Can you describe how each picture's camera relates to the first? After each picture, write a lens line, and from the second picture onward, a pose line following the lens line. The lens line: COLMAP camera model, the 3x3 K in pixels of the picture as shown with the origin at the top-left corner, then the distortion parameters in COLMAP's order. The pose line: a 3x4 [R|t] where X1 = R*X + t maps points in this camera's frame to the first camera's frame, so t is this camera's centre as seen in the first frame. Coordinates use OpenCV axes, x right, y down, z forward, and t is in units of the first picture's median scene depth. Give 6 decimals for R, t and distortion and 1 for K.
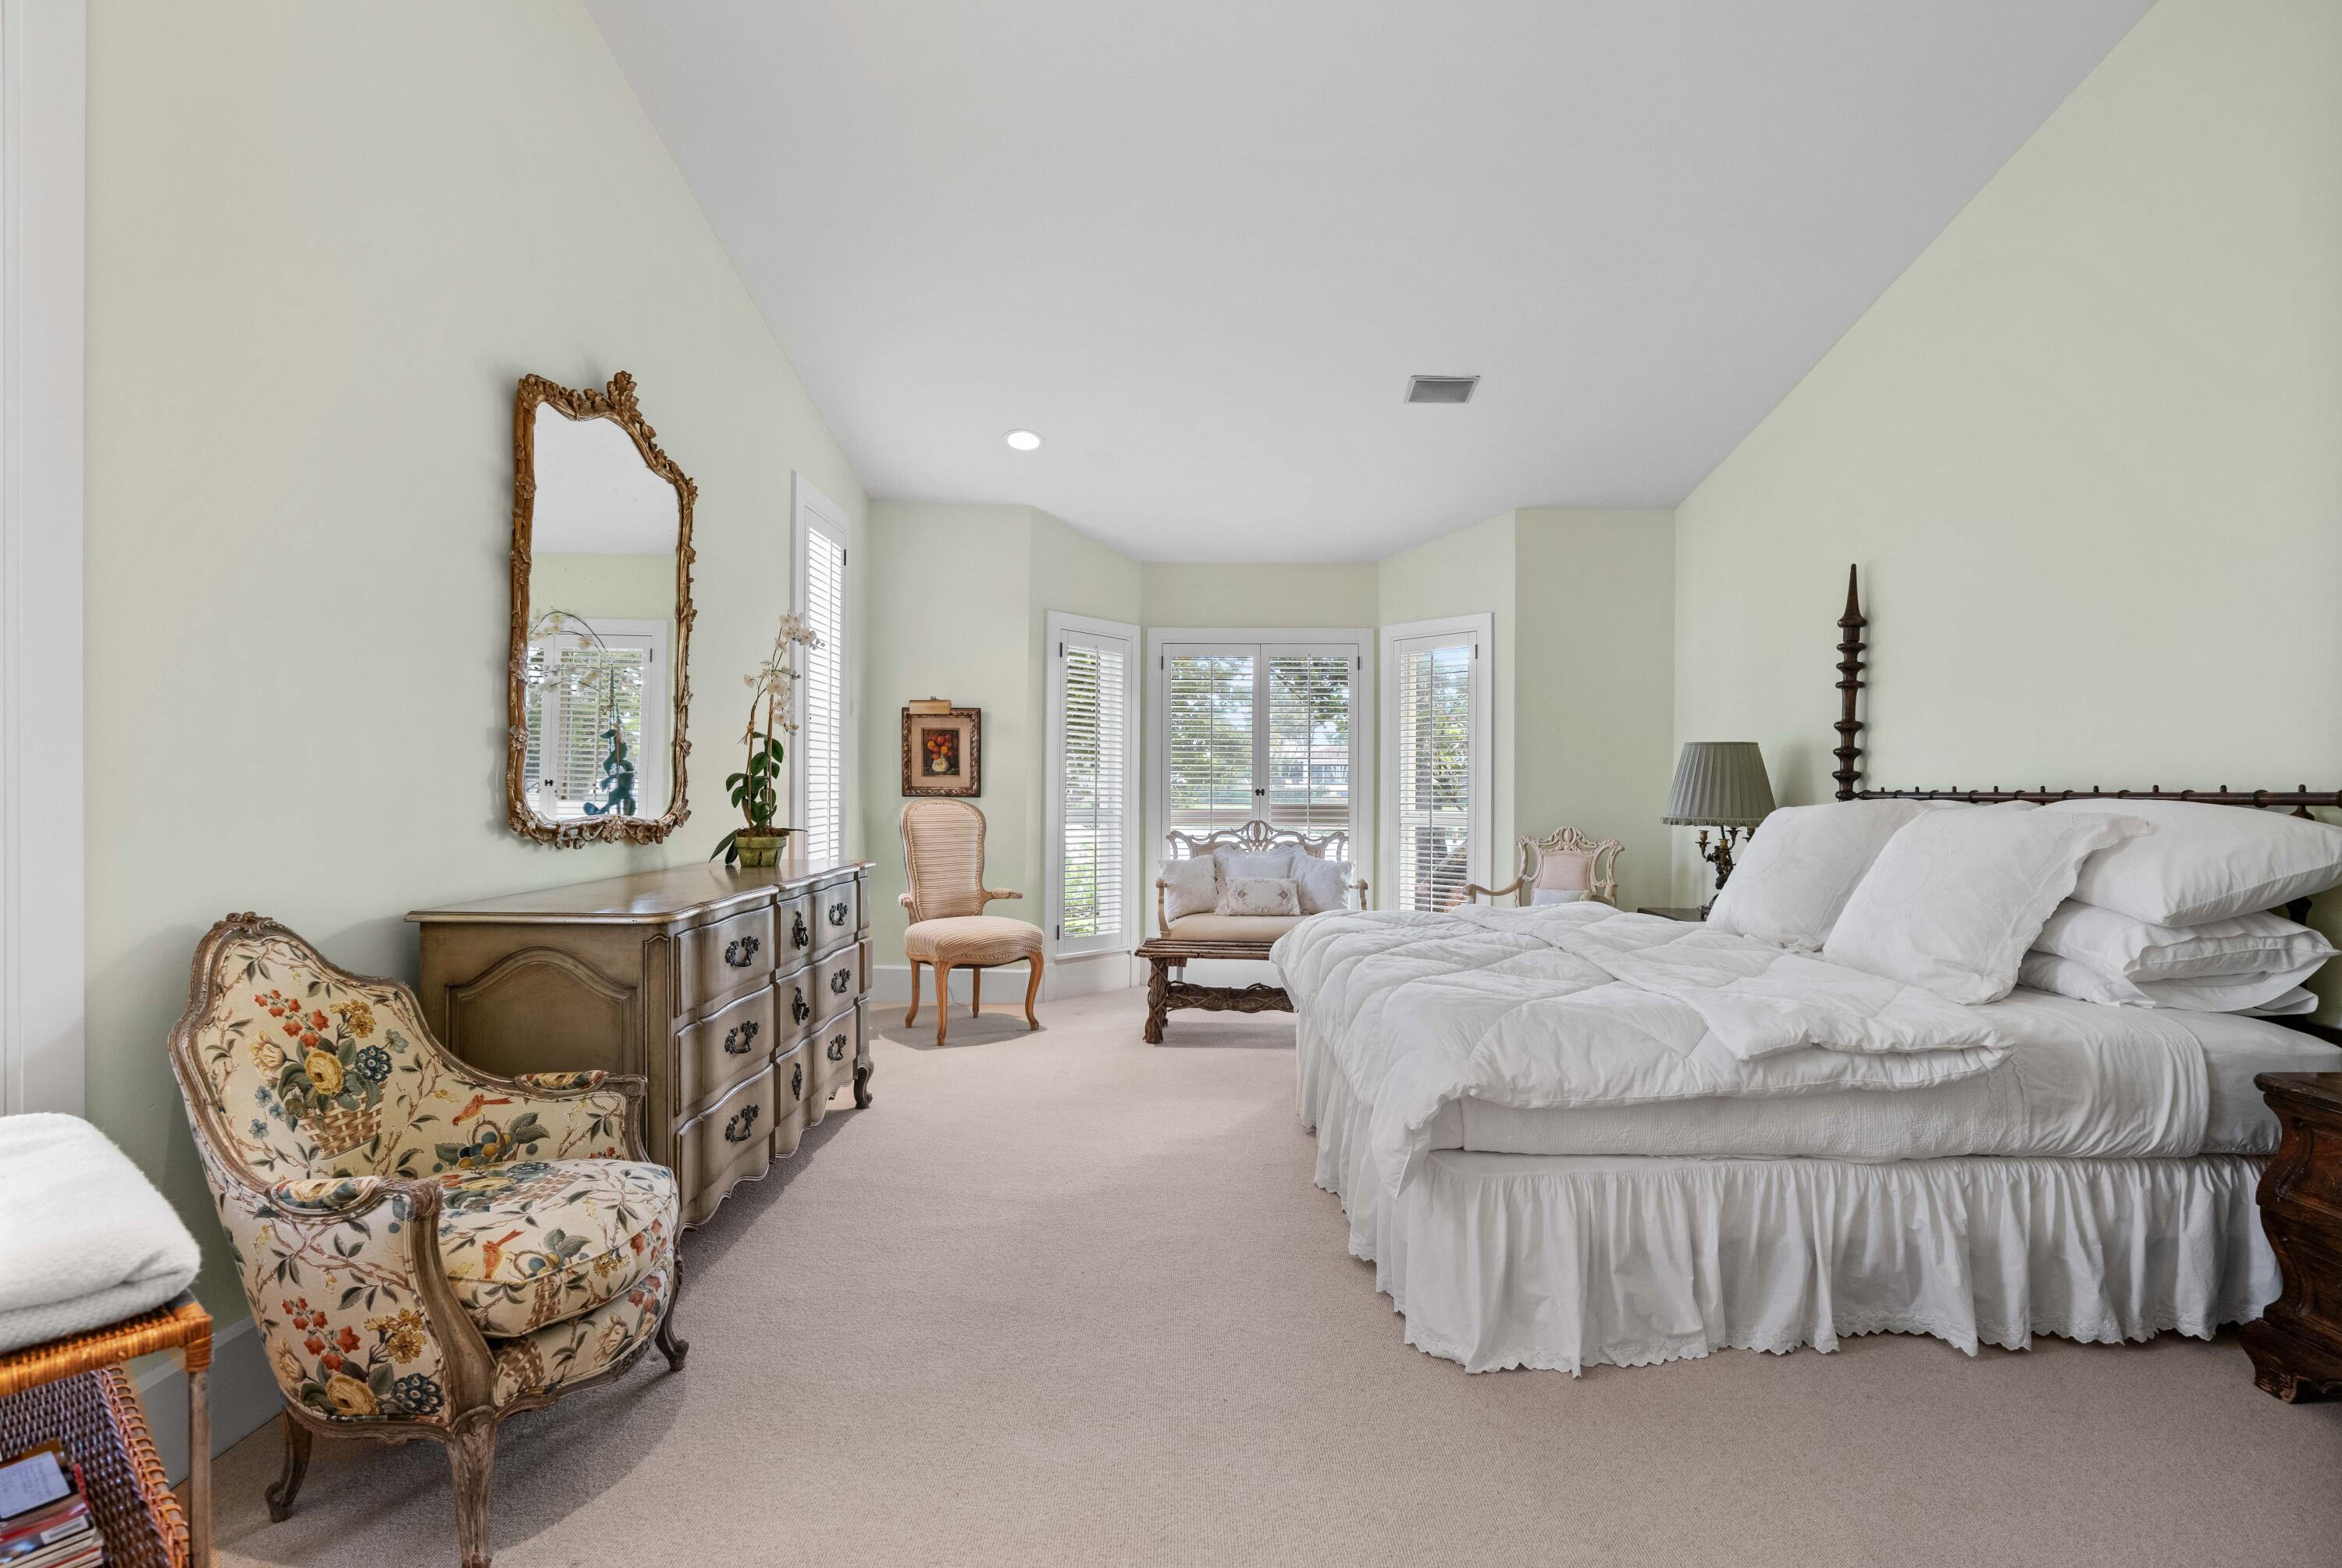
lens RADIAL K [[1047.8, 0, 1169.3], [0, 1047.8, 788.5], [0, 0, 1]] dist [-0.016135, 0.007174]
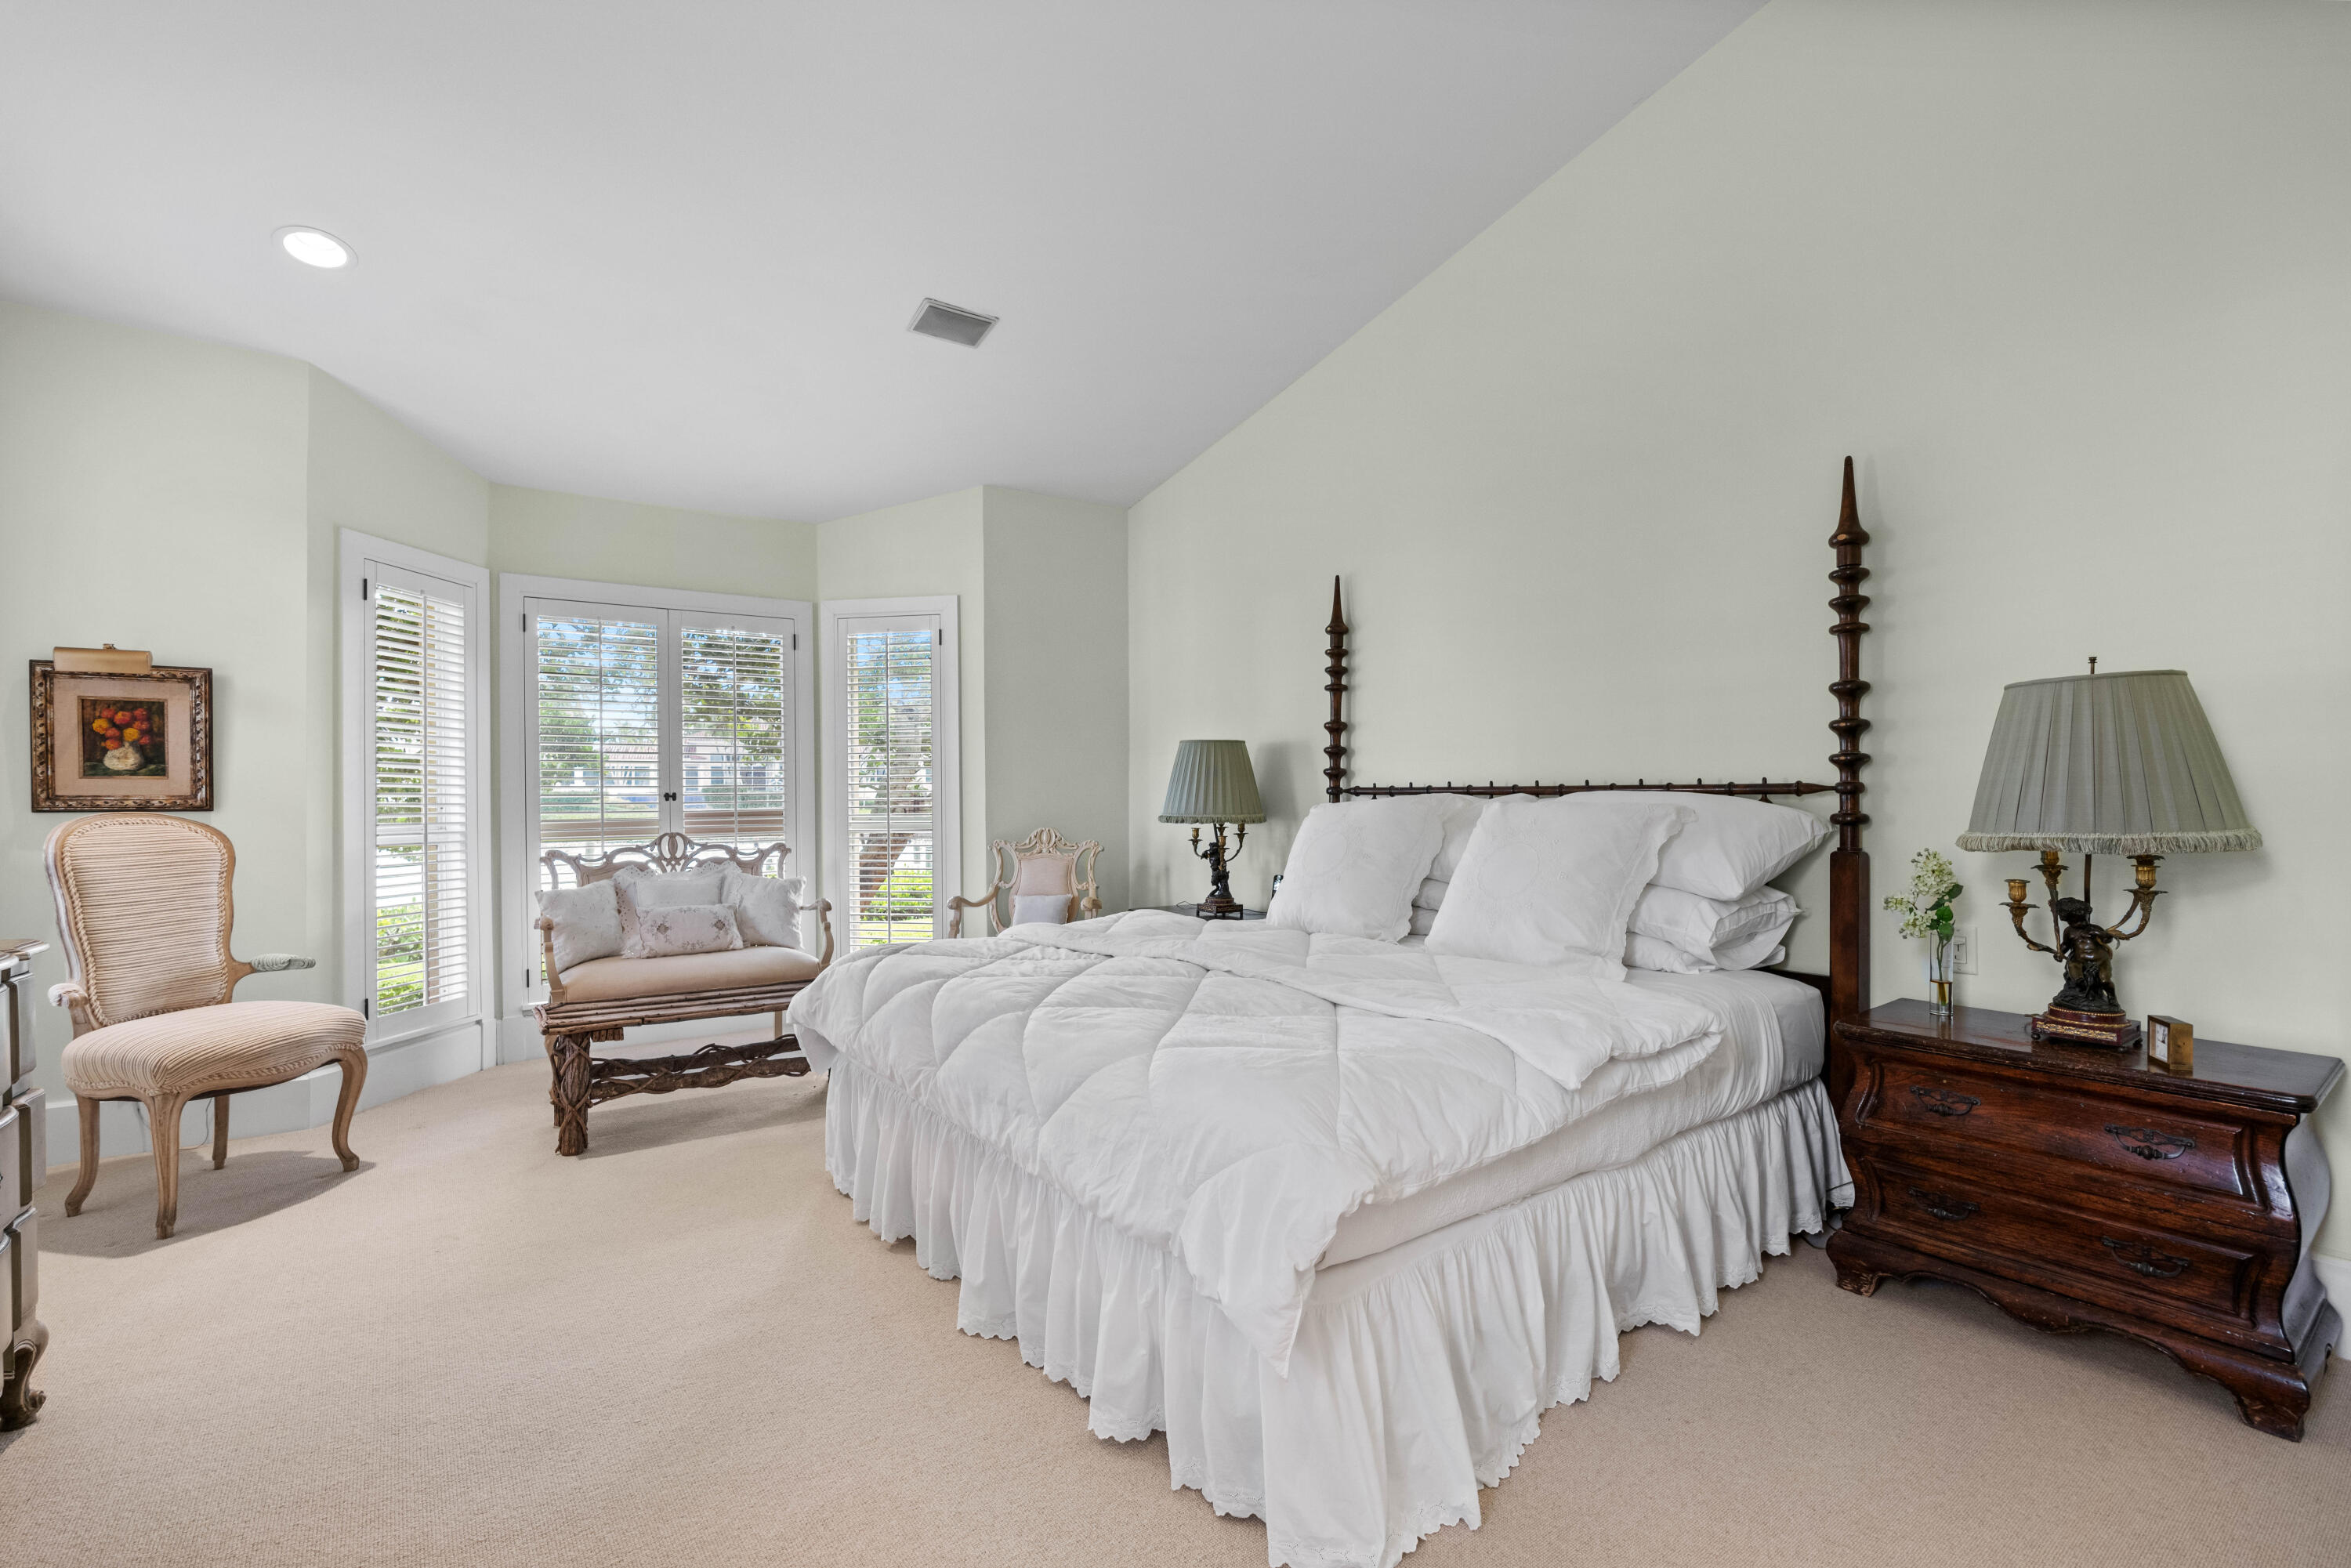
lens RADIAL K [[1051.9, 0, 1173.8], [0, 1051.9, 788.6], [0, 0, 1]] dist [-0.016135, 0.007174]
pose [[0.808274, -0.010336, 0.588716, -0.102438], [0.010828, 0.999938, 0.002689, -0.000706], [-0.588707, 0.004201, 0.808336, 0.195204]]
